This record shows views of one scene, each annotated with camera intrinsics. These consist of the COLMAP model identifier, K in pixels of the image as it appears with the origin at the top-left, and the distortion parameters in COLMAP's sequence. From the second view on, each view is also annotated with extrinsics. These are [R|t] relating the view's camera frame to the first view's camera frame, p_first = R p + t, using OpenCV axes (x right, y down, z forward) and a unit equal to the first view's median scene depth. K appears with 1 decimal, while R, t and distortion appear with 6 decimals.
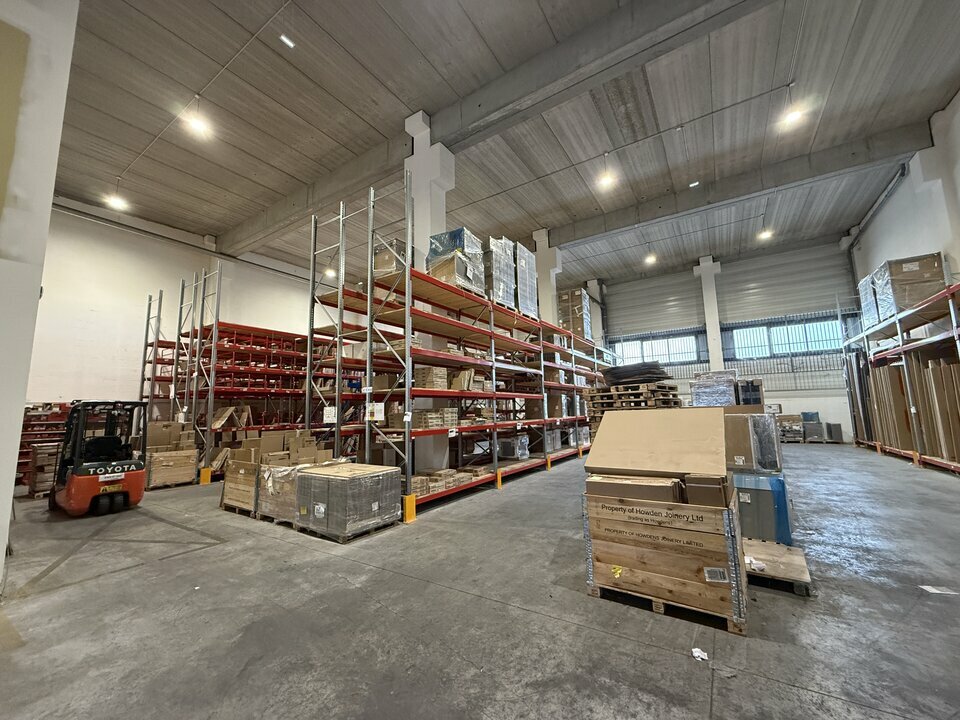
lens RADIAL K [[380.6, 0, 477.1], [0, 380.6, 362.0], [0, 0, 1]] dist [0.002745, -0.000807]
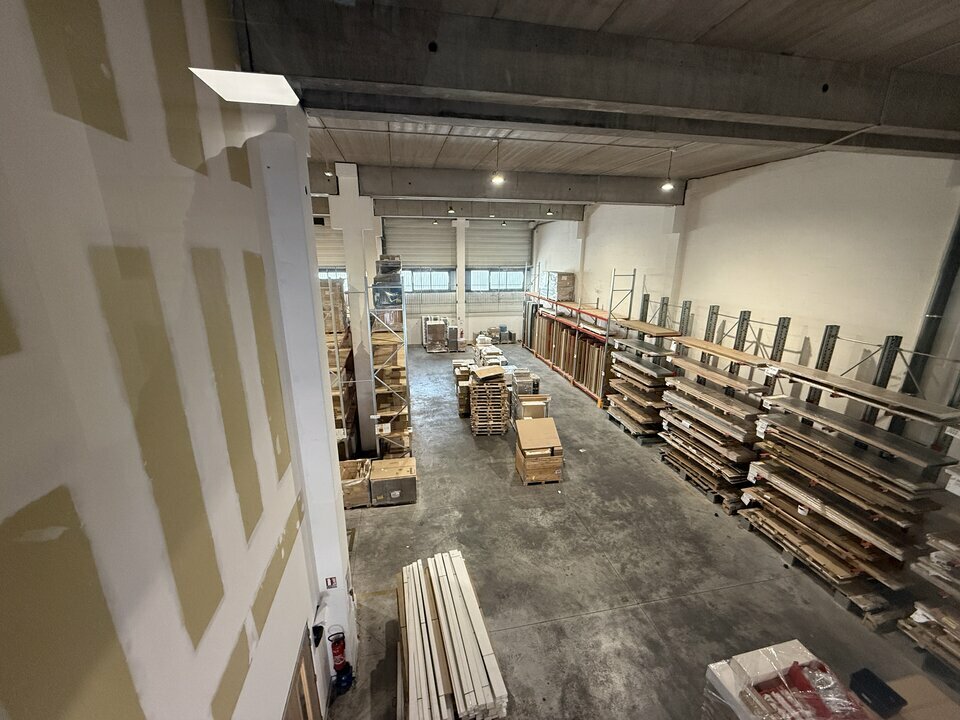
lens RADIAL K [[380.6, 0, 480.5], [0, 380.6, 361.0], [0, 0, 1]] dist [0.002745, -0.000807]
pose [[0.711947, -0.161582, 0.683390, -1.031189], [-0.113791, 0.933761, 0.339326, -0.735749], [-0.692952, -0.319345, 0.646402, -0.251363]]
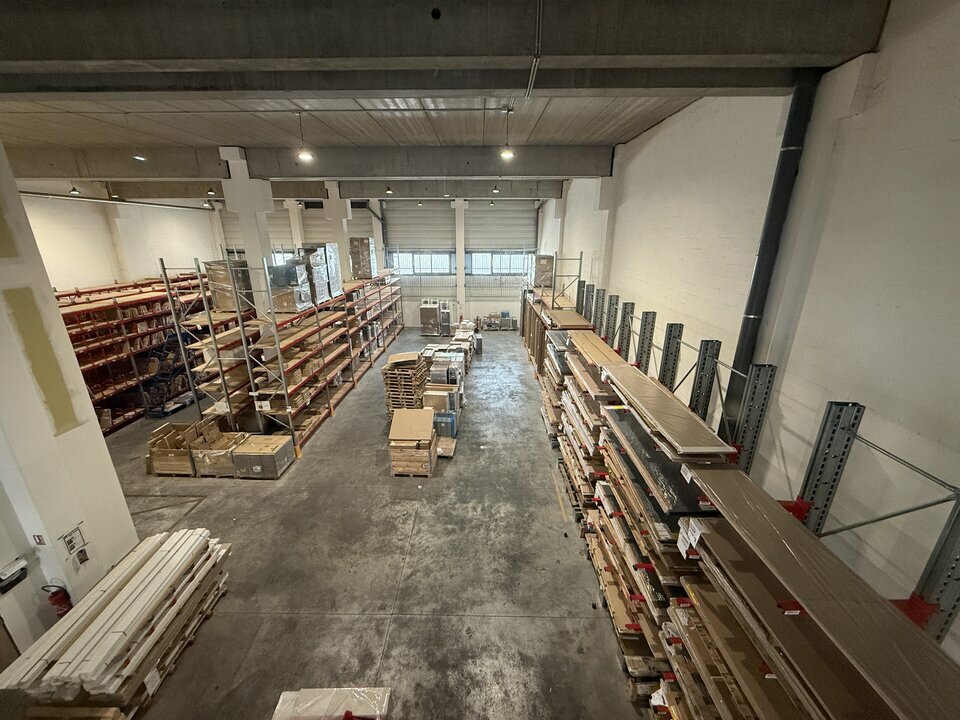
lens RADIAL K [[380.6, 0, 478.6], [0, 380.6, 364.1], [0, 0, 1]] dist [0.002745, -0.000807]
pose [[0.844545, -0.145833, 0.515244, -0.301046], [-0.090873, 0.909213, 0.406292, -0.814367], [-0.527718, -0.389953, 0.754619, -0.720006]]
